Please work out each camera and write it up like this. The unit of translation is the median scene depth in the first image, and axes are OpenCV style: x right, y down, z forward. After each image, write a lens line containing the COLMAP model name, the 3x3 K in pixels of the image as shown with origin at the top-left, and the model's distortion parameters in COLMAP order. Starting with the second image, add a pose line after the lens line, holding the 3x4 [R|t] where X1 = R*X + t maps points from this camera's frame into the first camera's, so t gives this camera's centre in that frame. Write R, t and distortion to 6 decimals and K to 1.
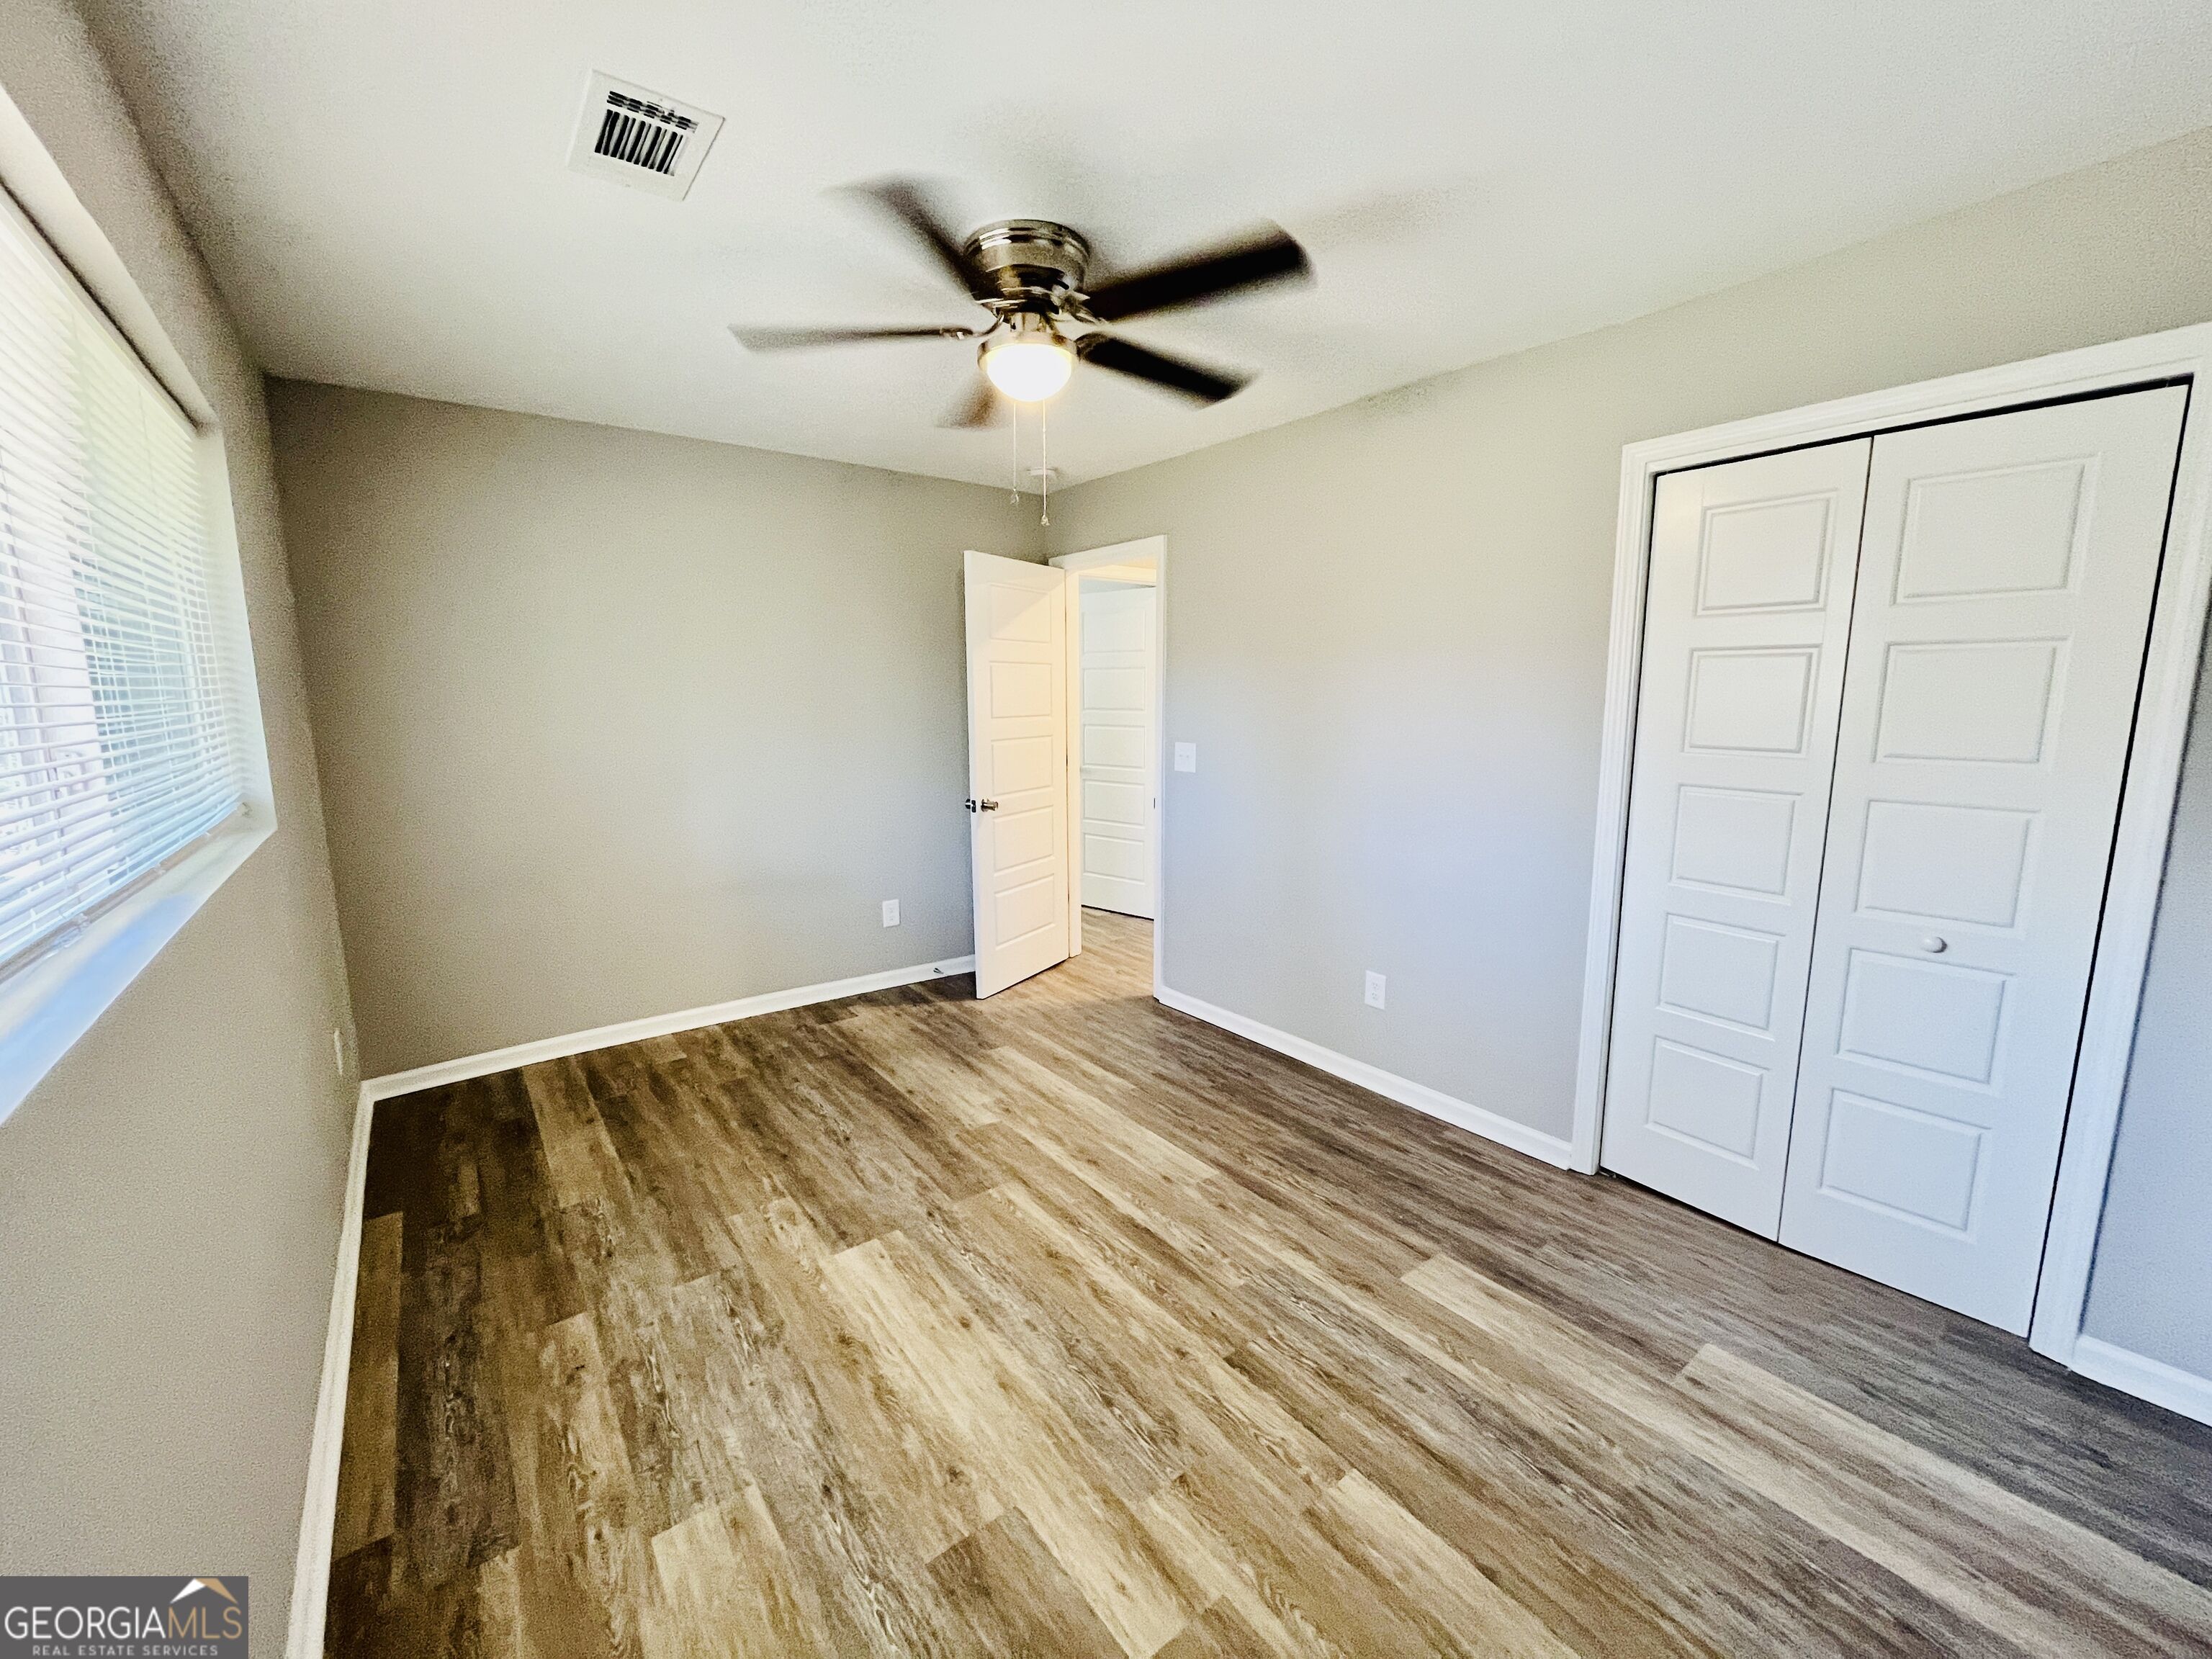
lens RADIAL K [[892.2, 0, 1086.2], [0, 892.2, 833.7], [0, 0, 1]] dist [-0.000145, 0.000021]
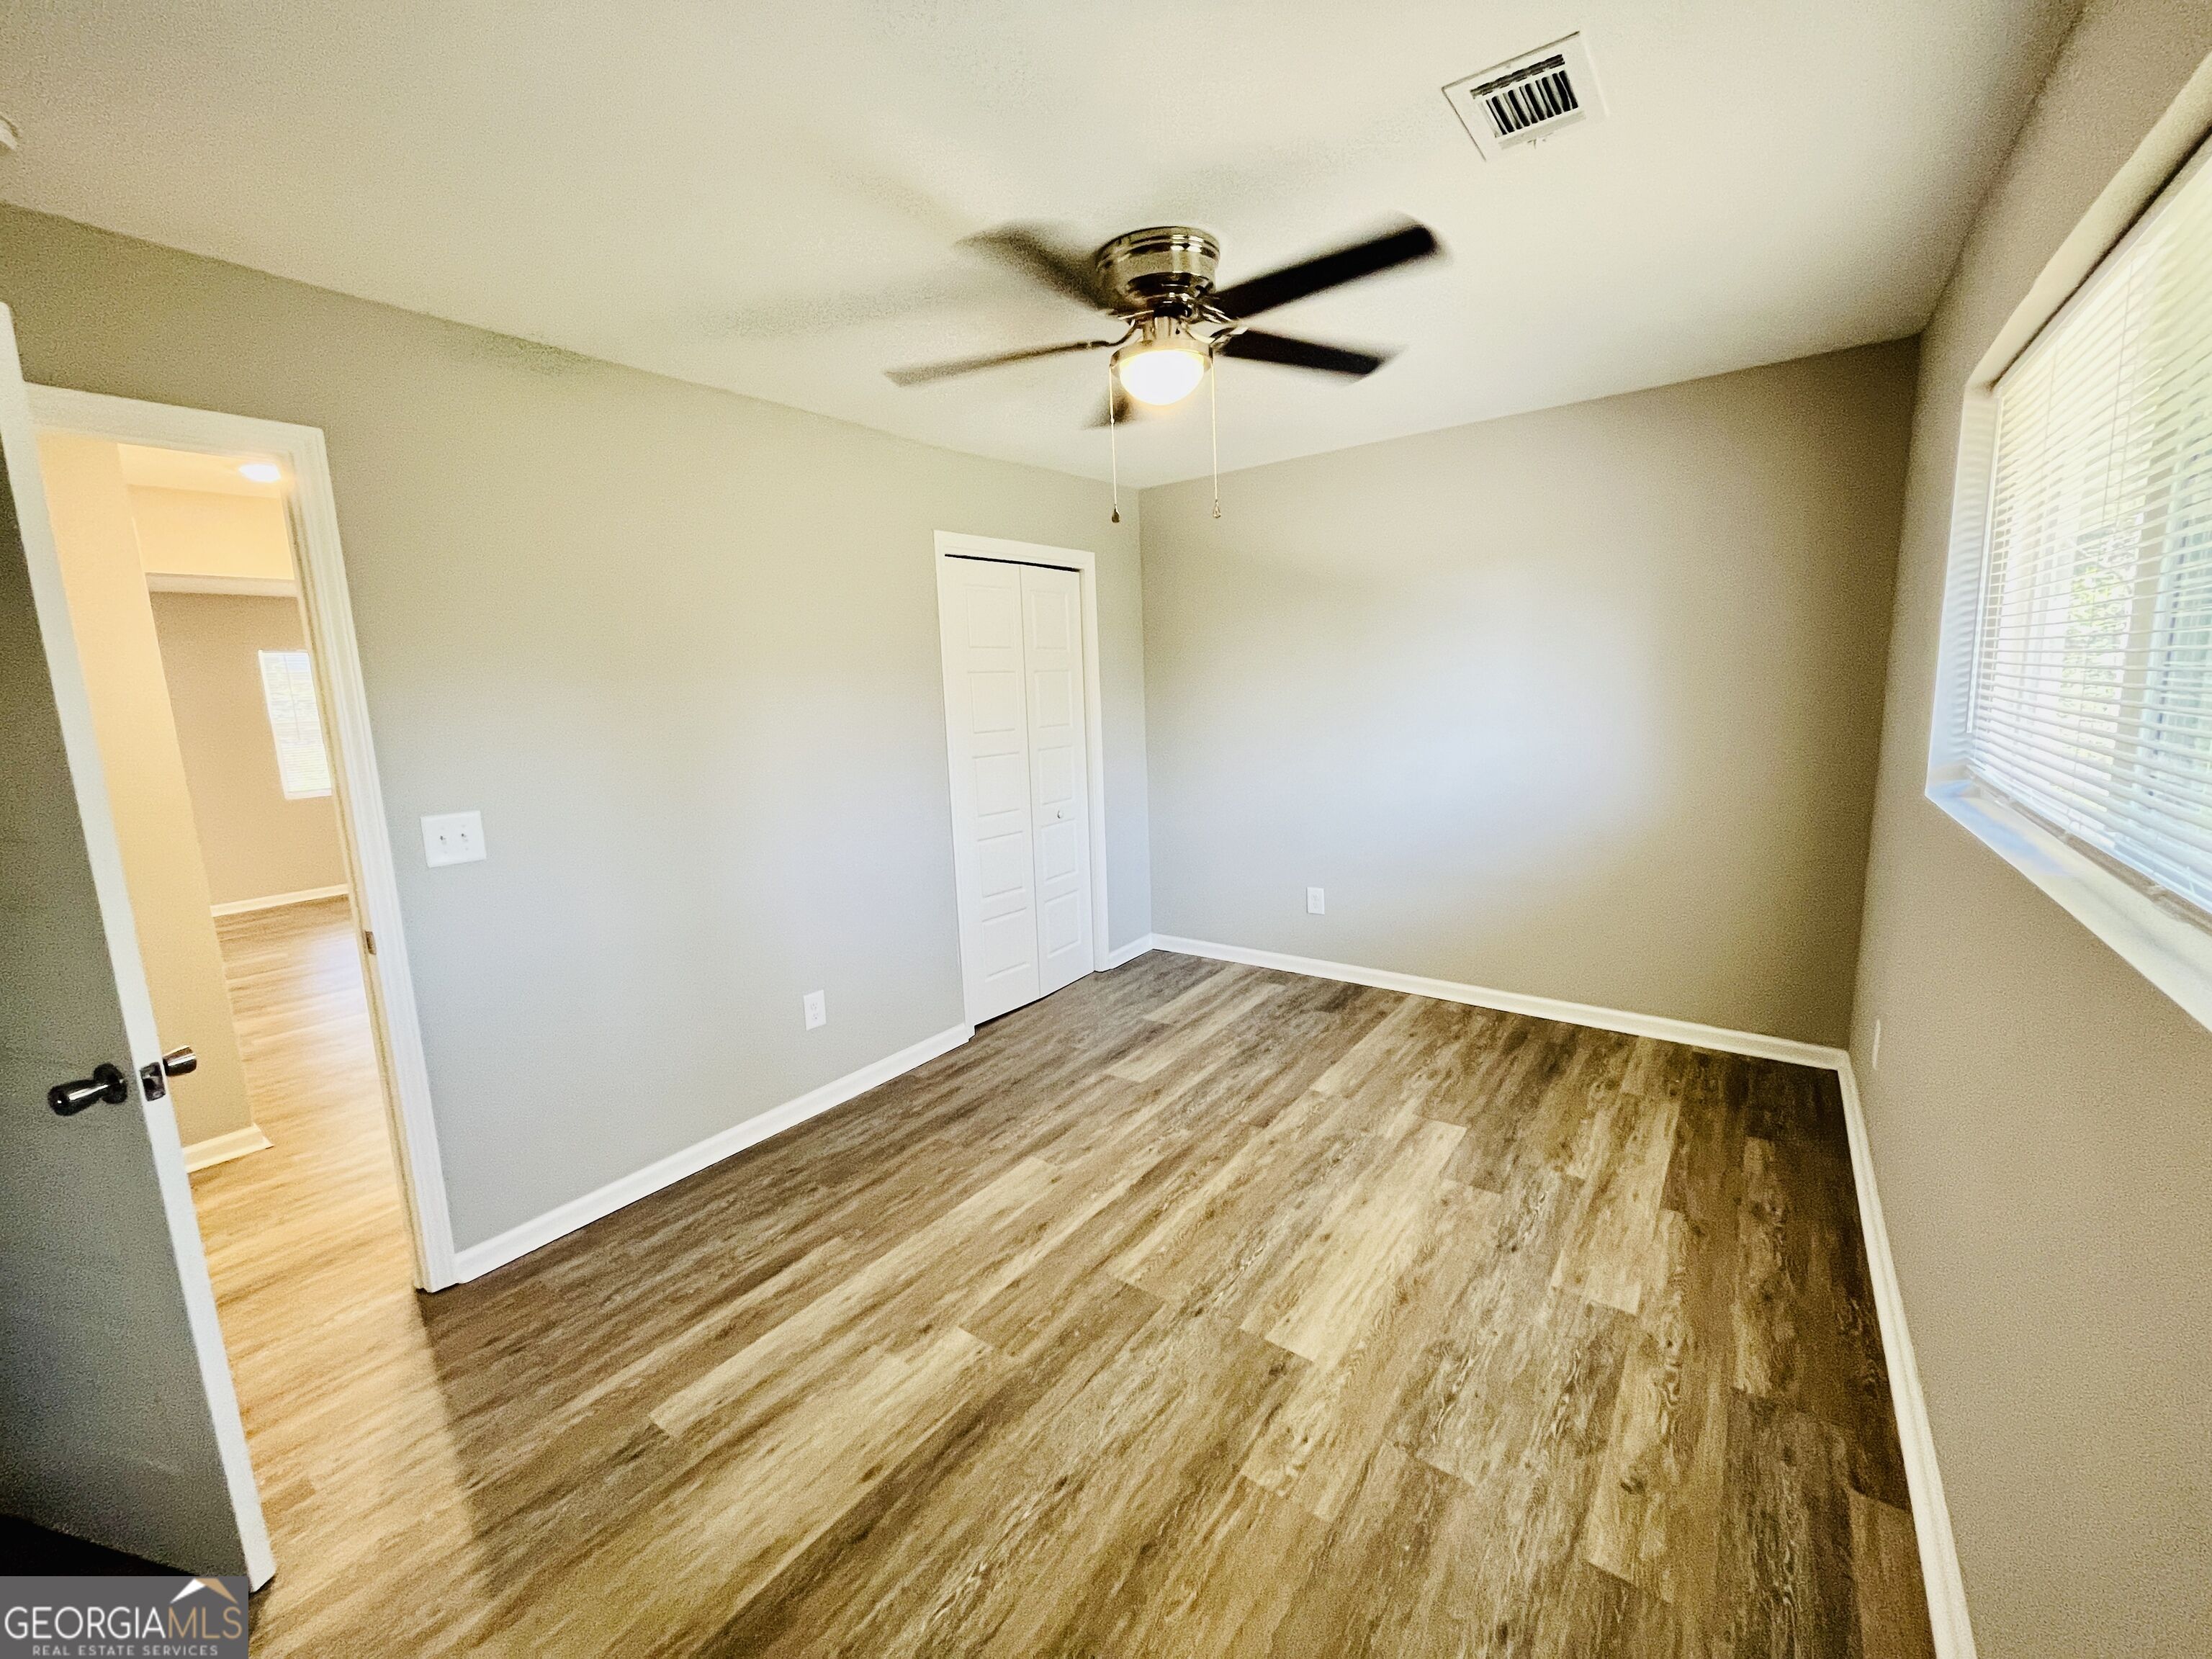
lens RADIAL K [[892.2, 0, 1096.9], [0, 892.2, 839.4], [0, 0, 1]] dist [-0.000145, 0.000021]
pose [[-0.286340, -0.145351, 0.947039, -0.994272], [0.196282, 0.958564, 0.206467, -0.218976], [-0.937807, 0.245007, -0.245946, 1.342079]]
